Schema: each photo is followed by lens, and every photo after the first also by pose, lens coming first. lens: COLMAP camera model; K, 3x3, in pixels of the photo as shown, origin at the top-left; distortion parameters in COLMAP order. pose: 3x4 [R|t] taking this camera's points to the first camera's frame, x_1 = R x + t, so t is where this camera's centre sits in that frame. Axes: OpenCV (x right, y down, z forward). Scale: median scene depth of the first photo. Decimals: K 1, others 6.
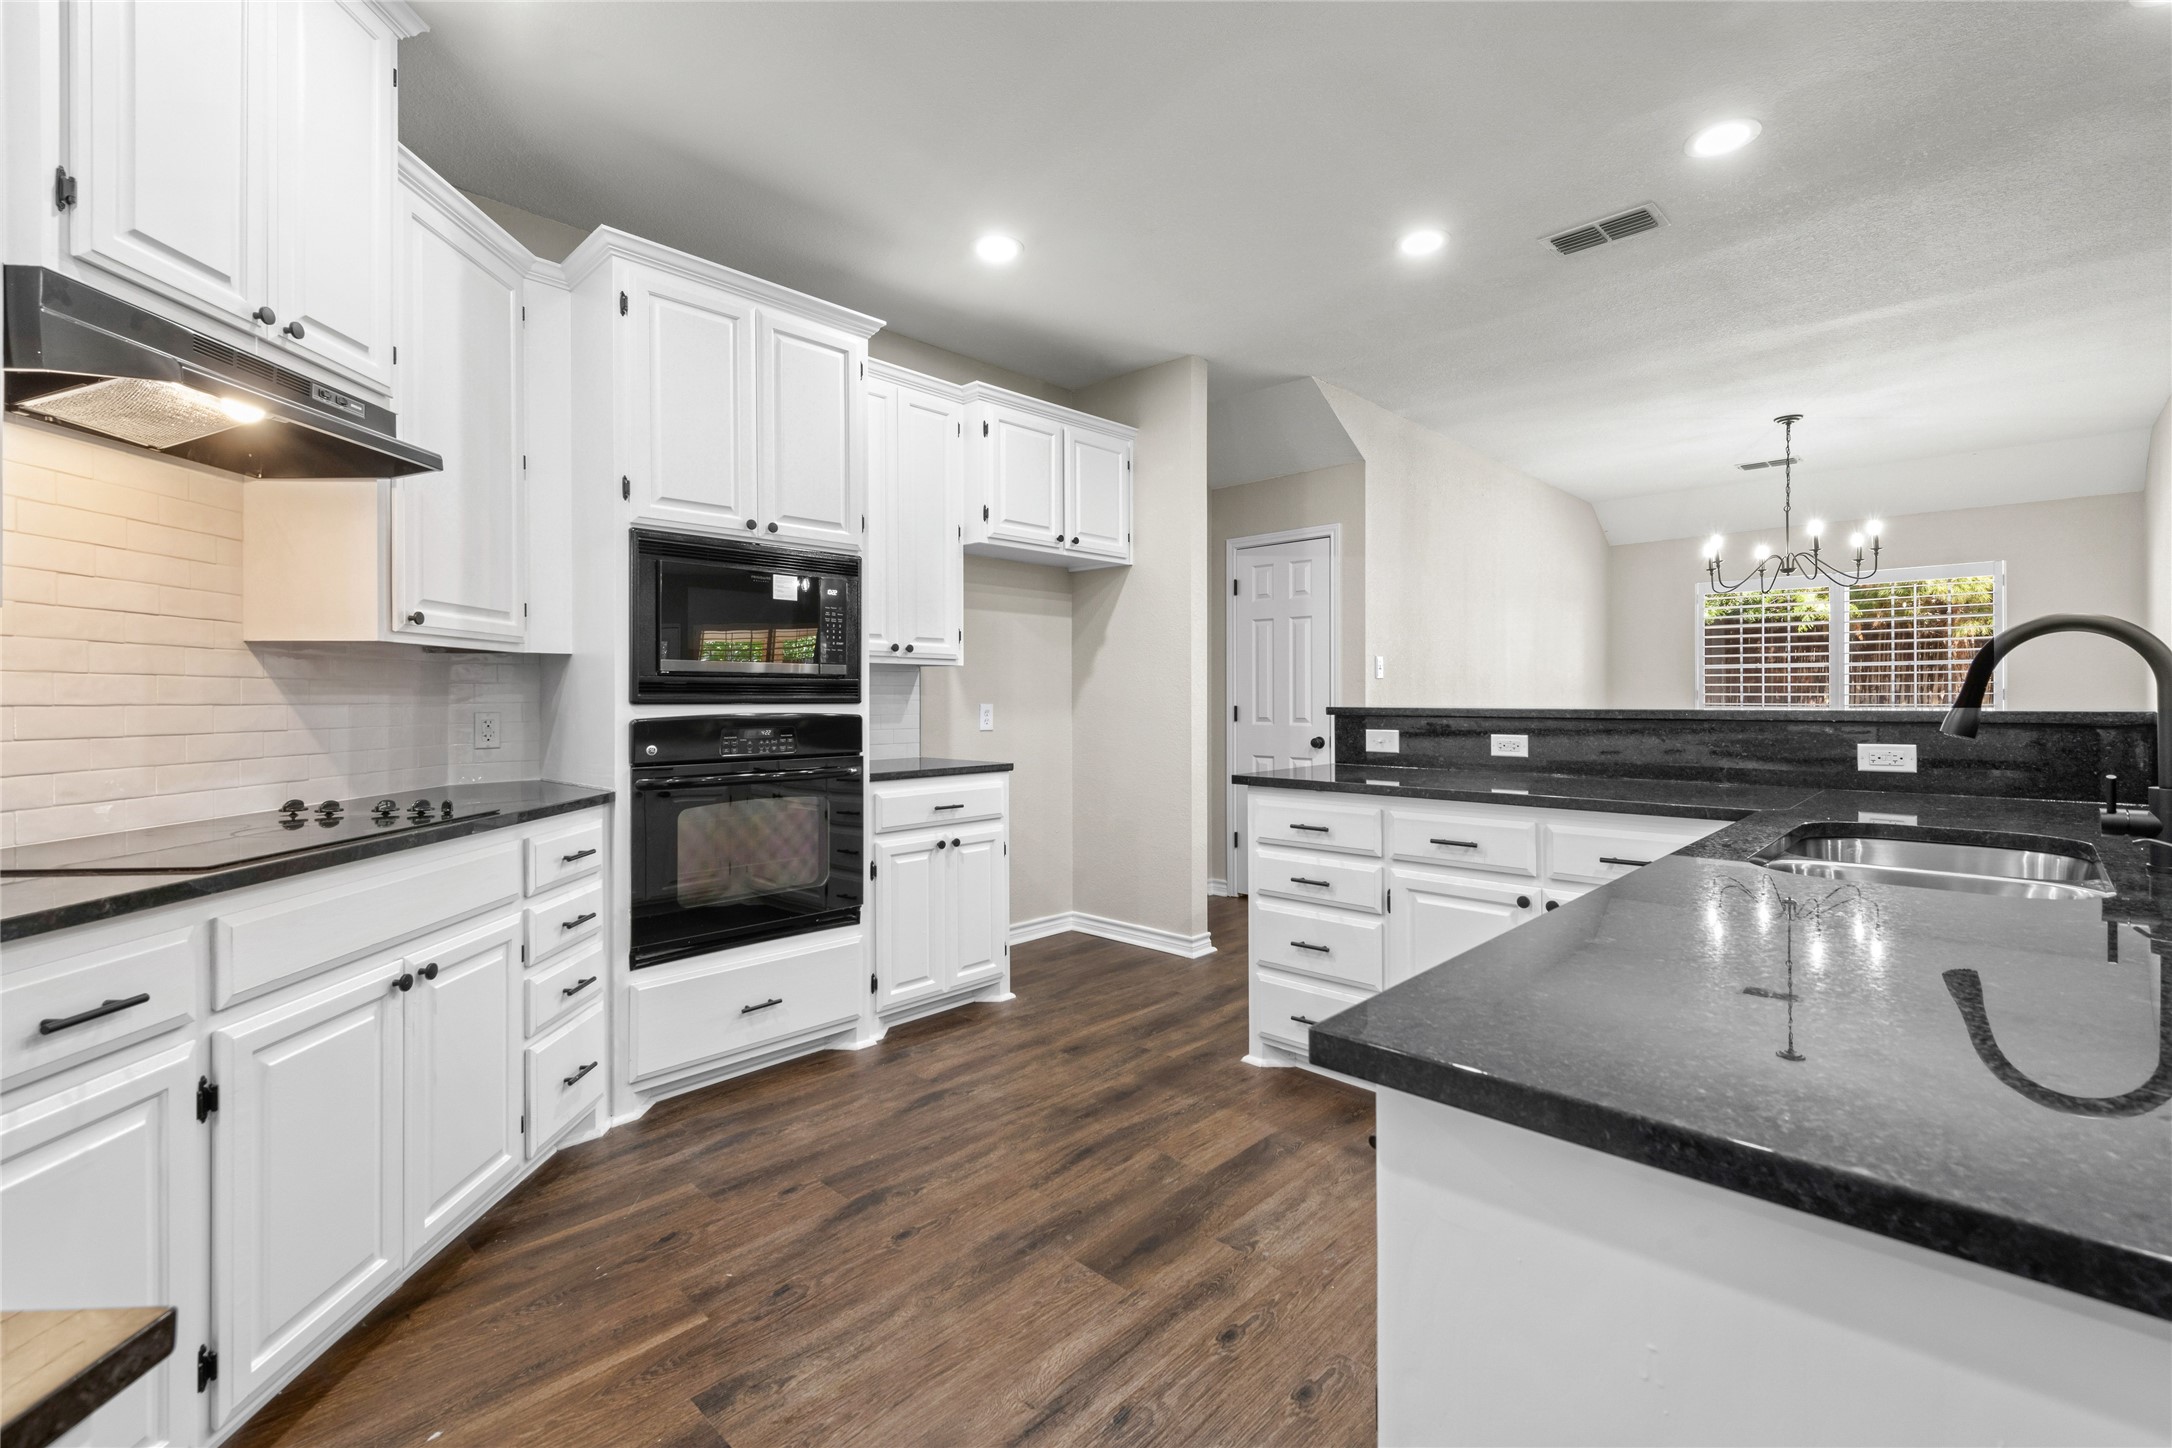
lens RADIAL K [[955.1, 0, 1104.7], [0, 955.1, 700.2], [0, 0, 1]] dist [0.012179, -0.002039]
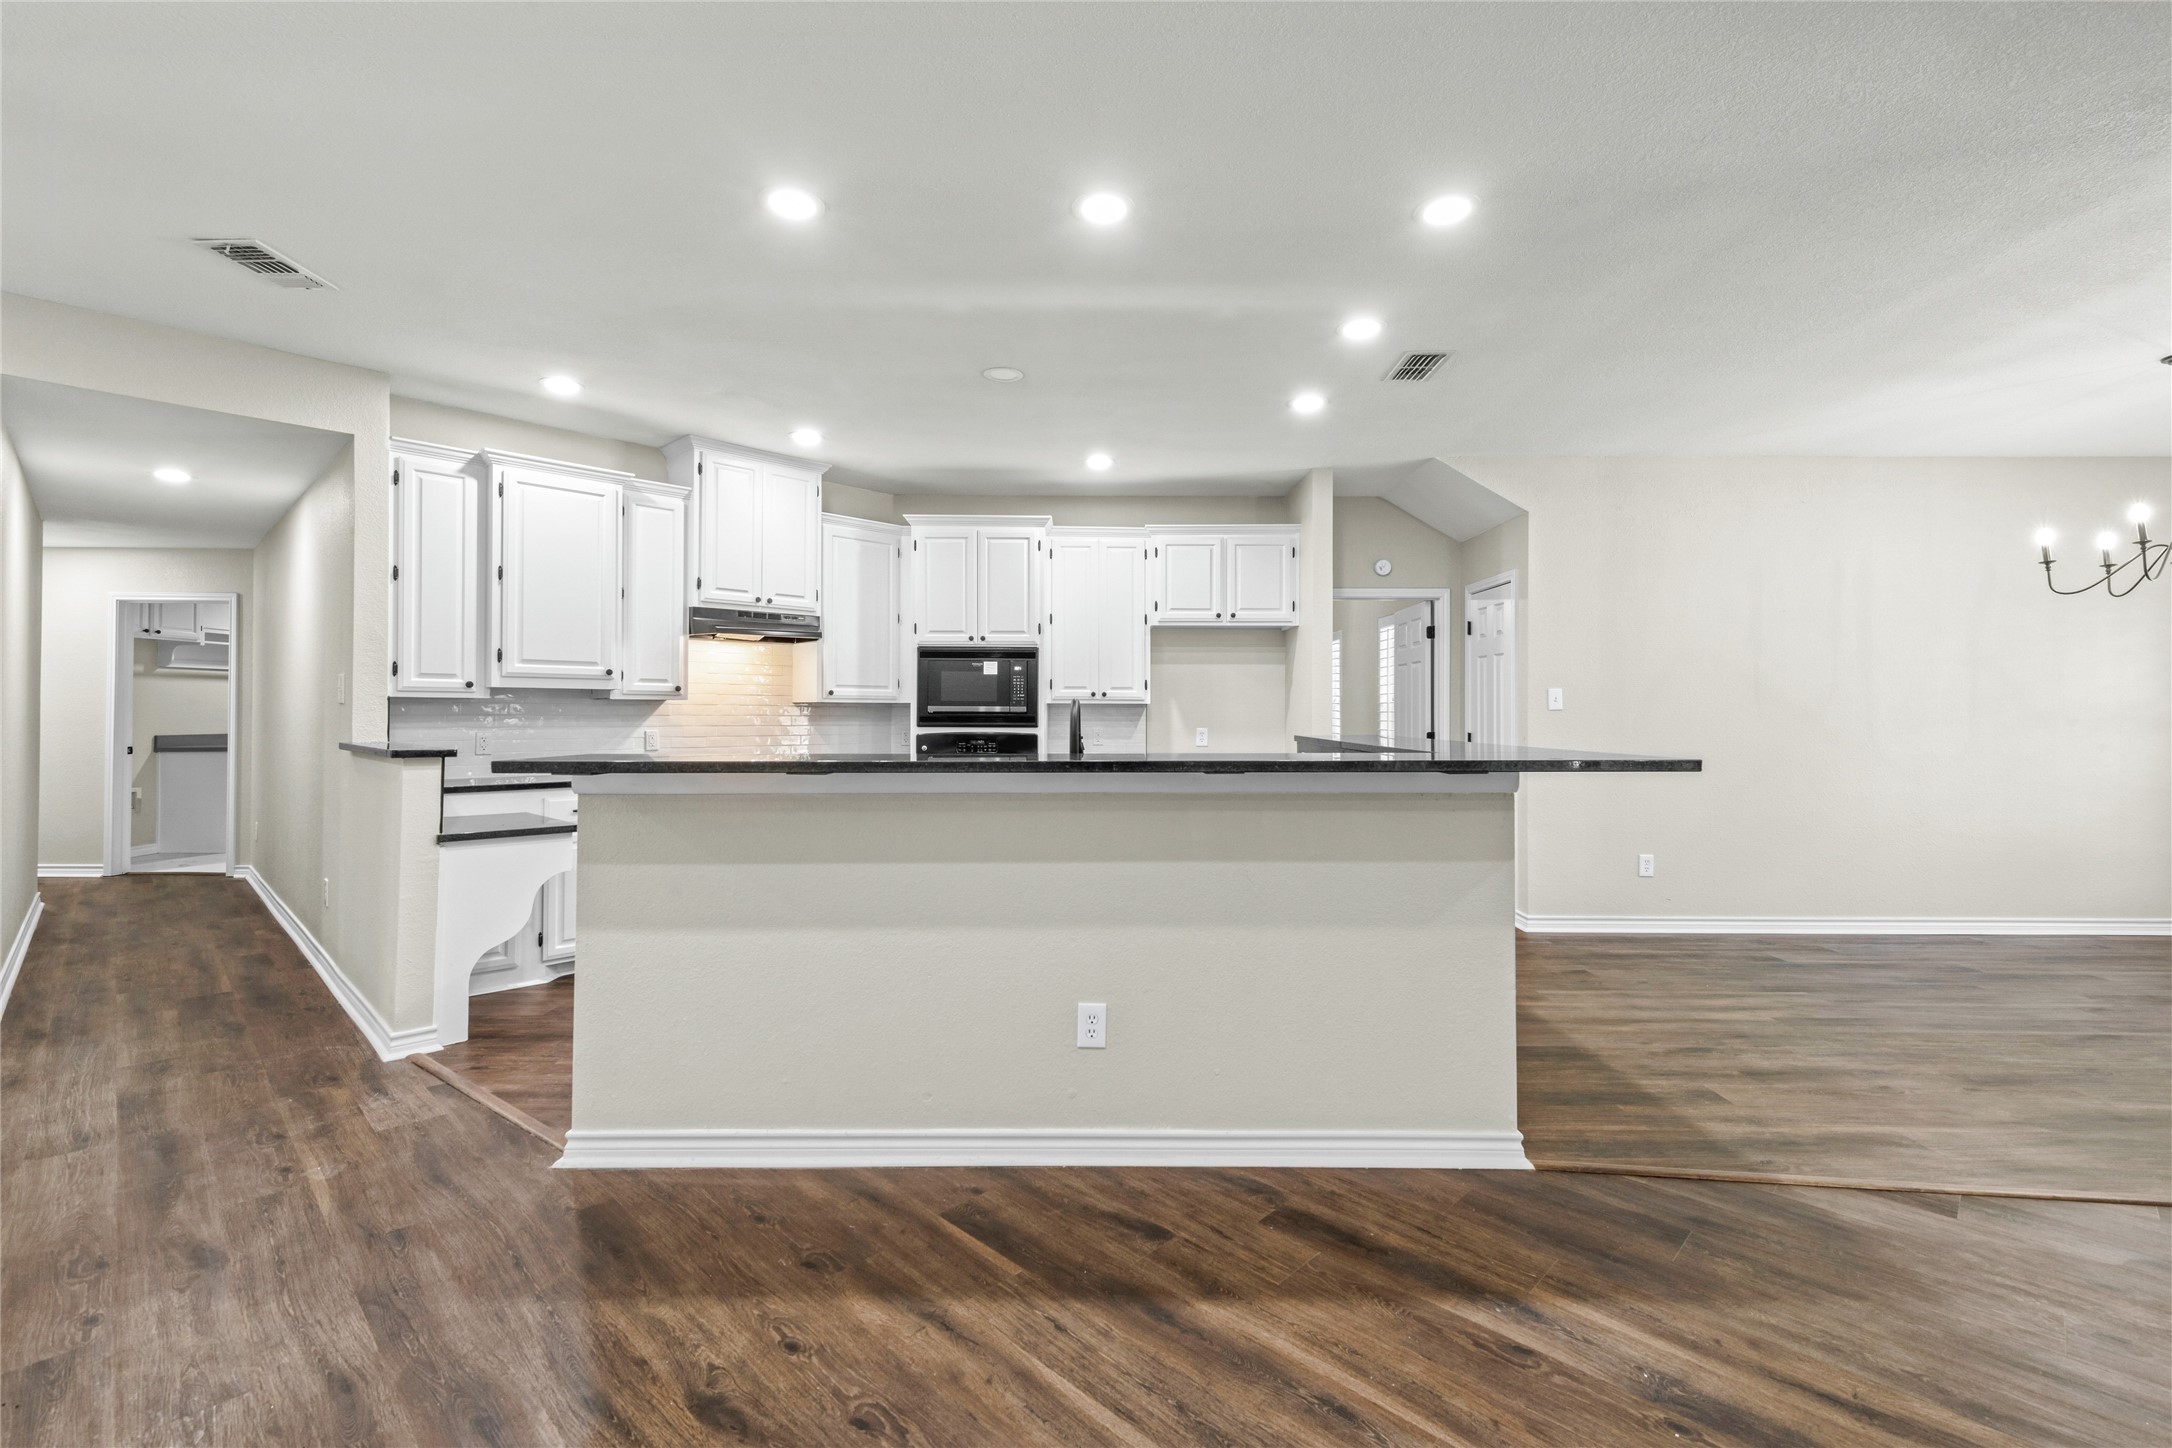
lens RADIAL K [[955.1, 0, 1116.1], [0, 955.1, 706.0], [0, 0, 1]] dist [0.012179, -0.002039]
pose [[0.703515, 0.000564, -0.710680, 1.200433], [-0.005596, 0.999973, -0.004746, -0.031315], [0.710658, 0.007316, 0.703499, -0.186111]]
